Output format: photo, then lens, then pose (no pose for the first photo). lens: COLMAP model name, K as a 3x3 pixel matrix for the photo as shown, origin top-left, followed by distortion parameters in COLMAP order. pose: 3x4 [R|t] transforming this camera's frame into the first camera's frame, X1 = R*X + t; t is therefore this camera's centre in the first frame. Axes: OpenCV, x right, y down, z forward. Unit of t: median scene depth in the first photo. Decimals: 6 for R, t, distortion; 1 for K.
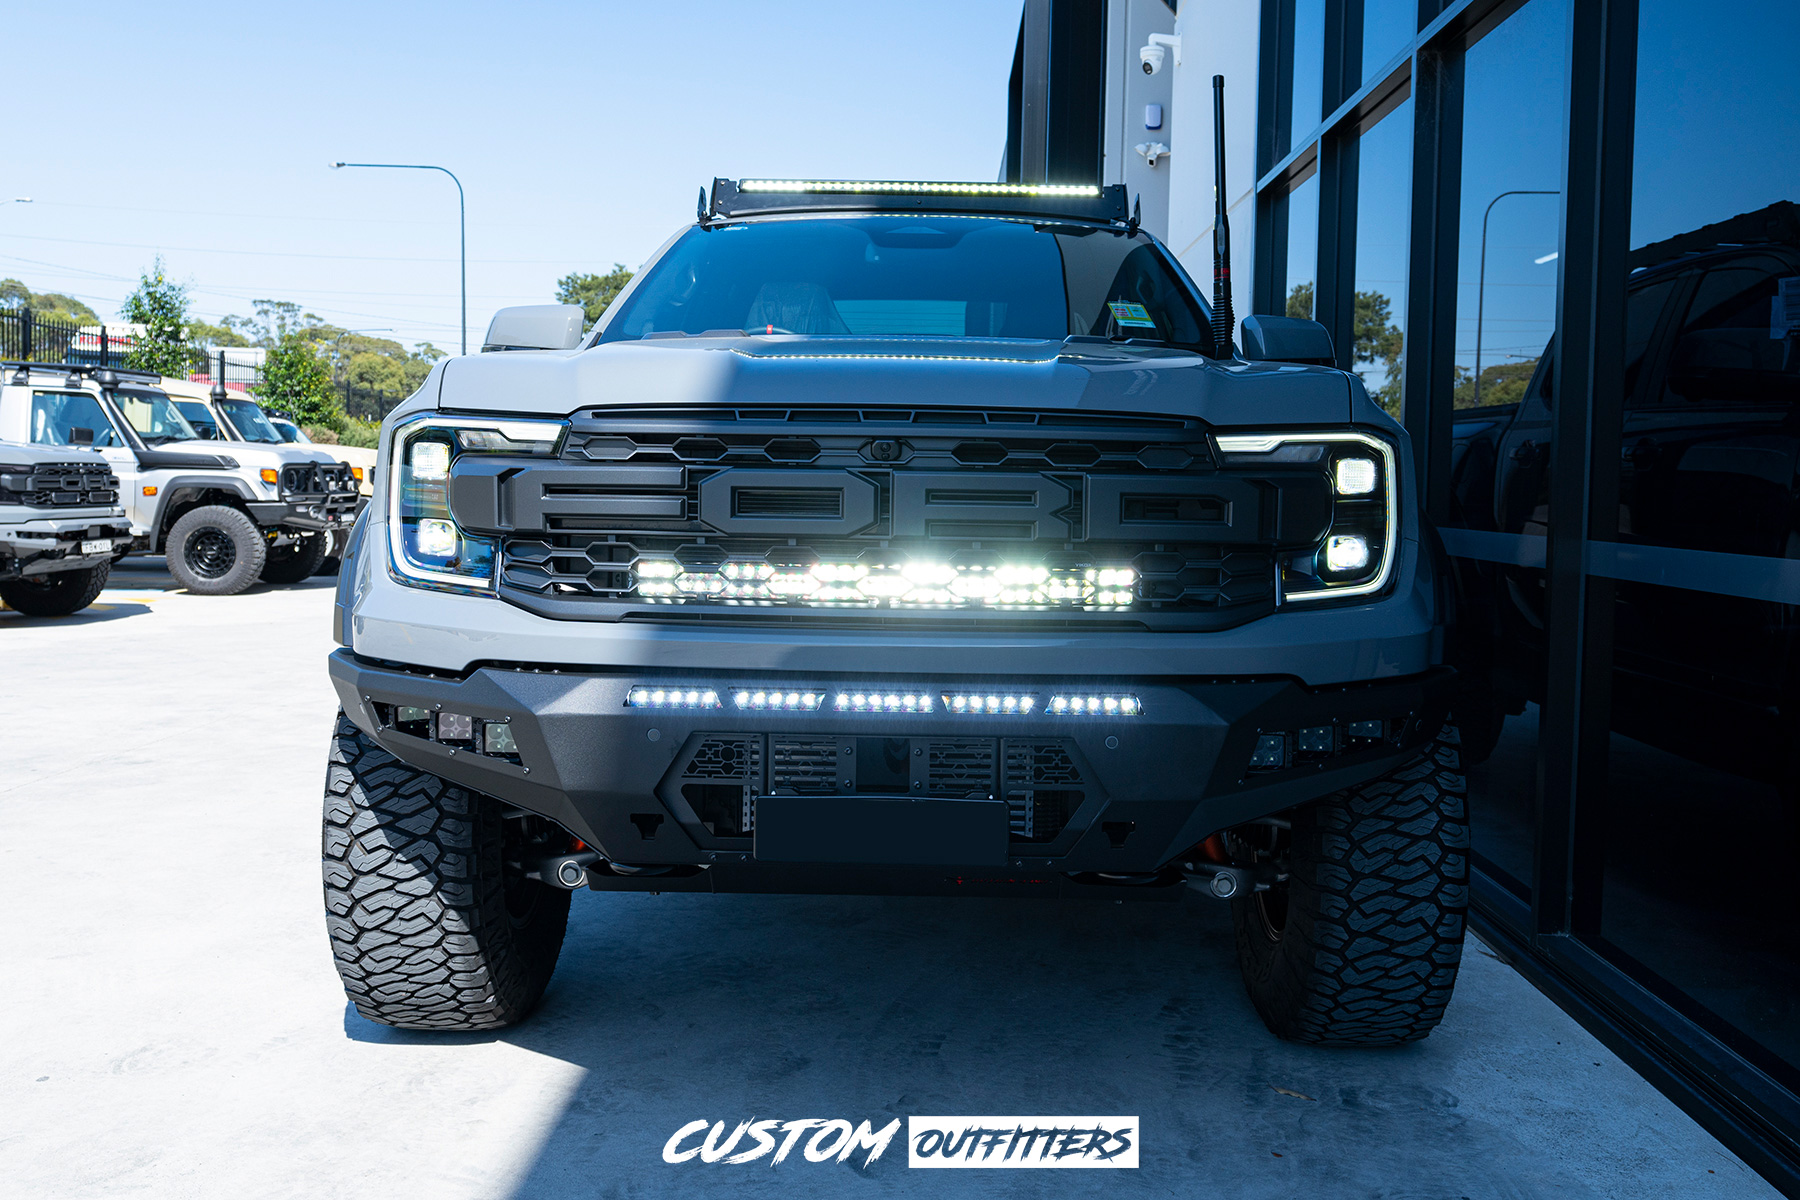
lens RADIAL K [[1584.3, 0, 905.0], [0, 1584.3, 589.8], [0, 0, 1]] dist [-0.017779, -0.002985]
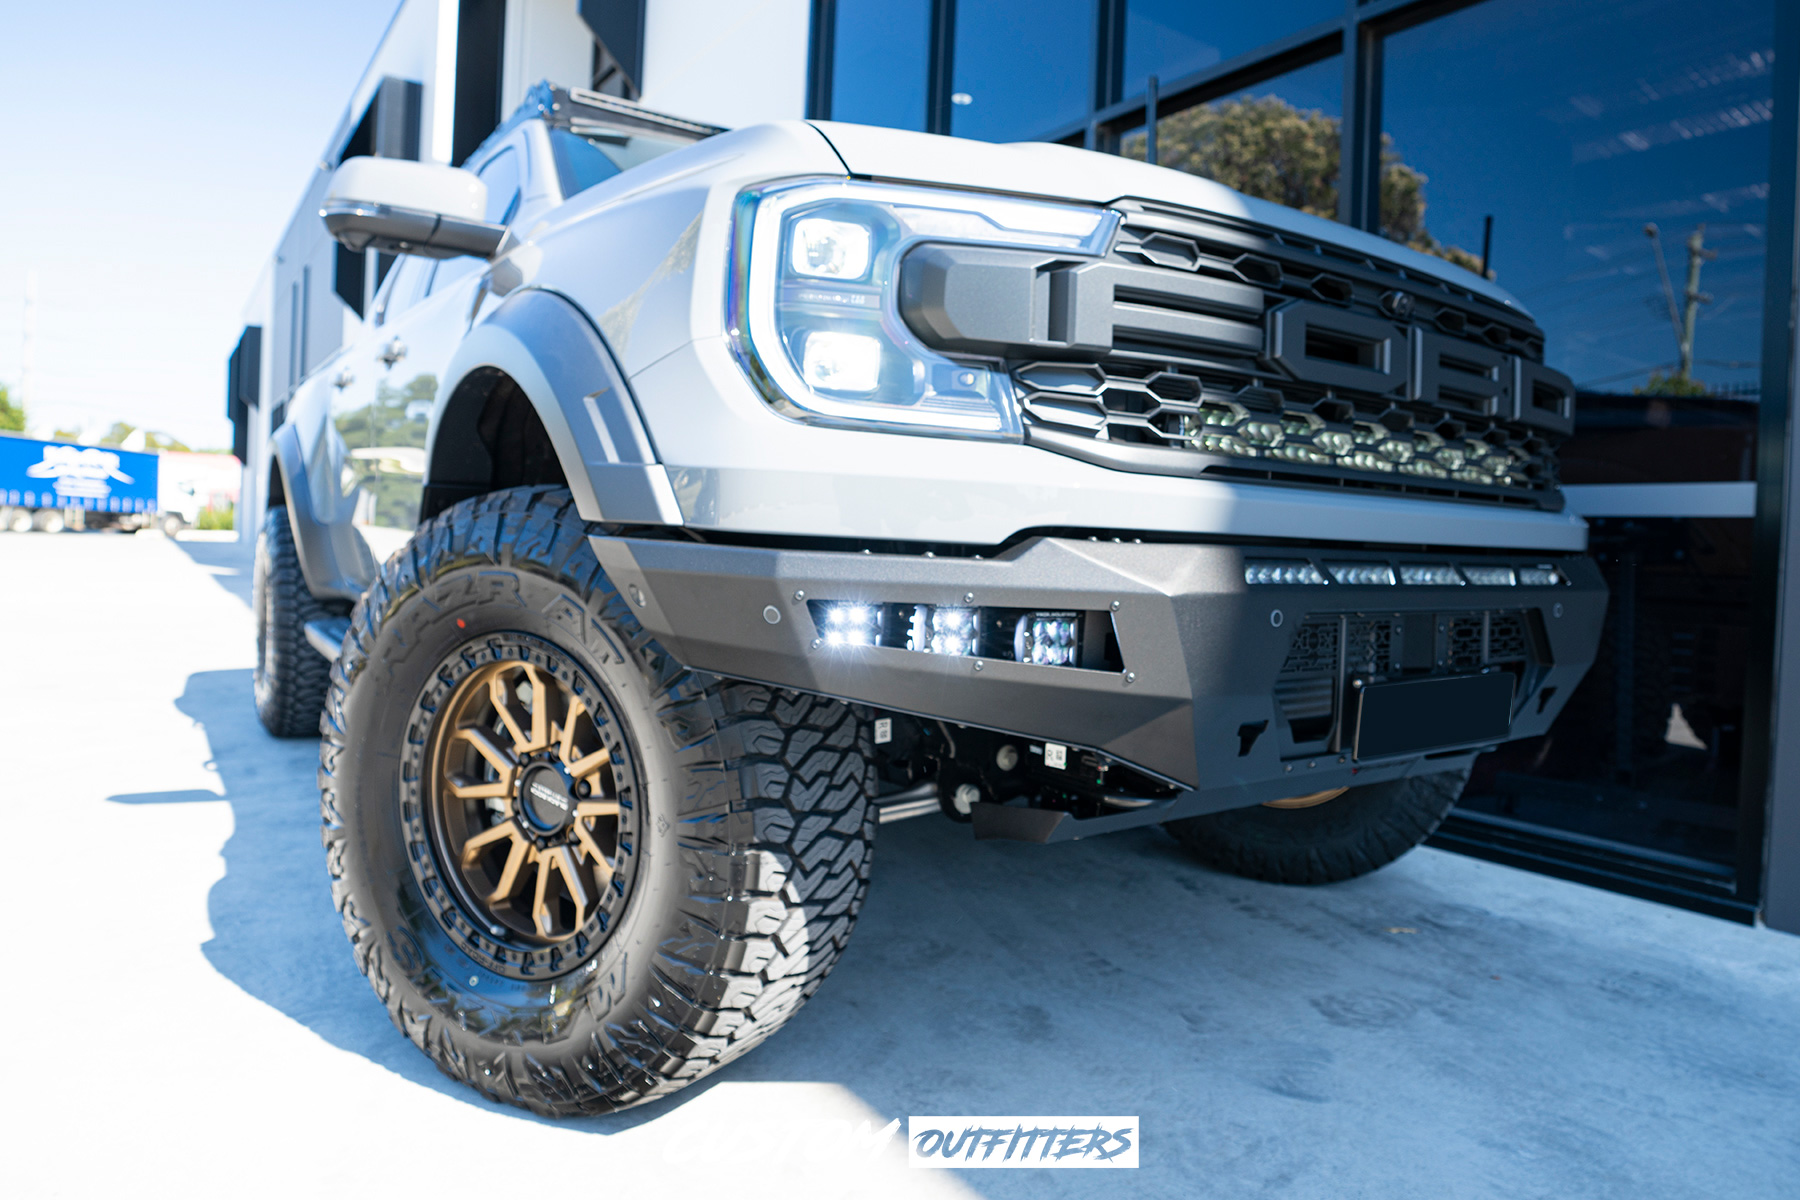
lens RADIAL K [[1142.4, 0, 1004.9], [0, 1142.4, 599.2], [0, 0, 1]] dist [-0.046938, -0.001092]
pose [[0.779993, -0.020843, 0.625441, -0.519096], [0.022548, 0.999732, 0.005196, 0.064181], [-0.625382, 0.010050, 0.780254, 0.541283]]
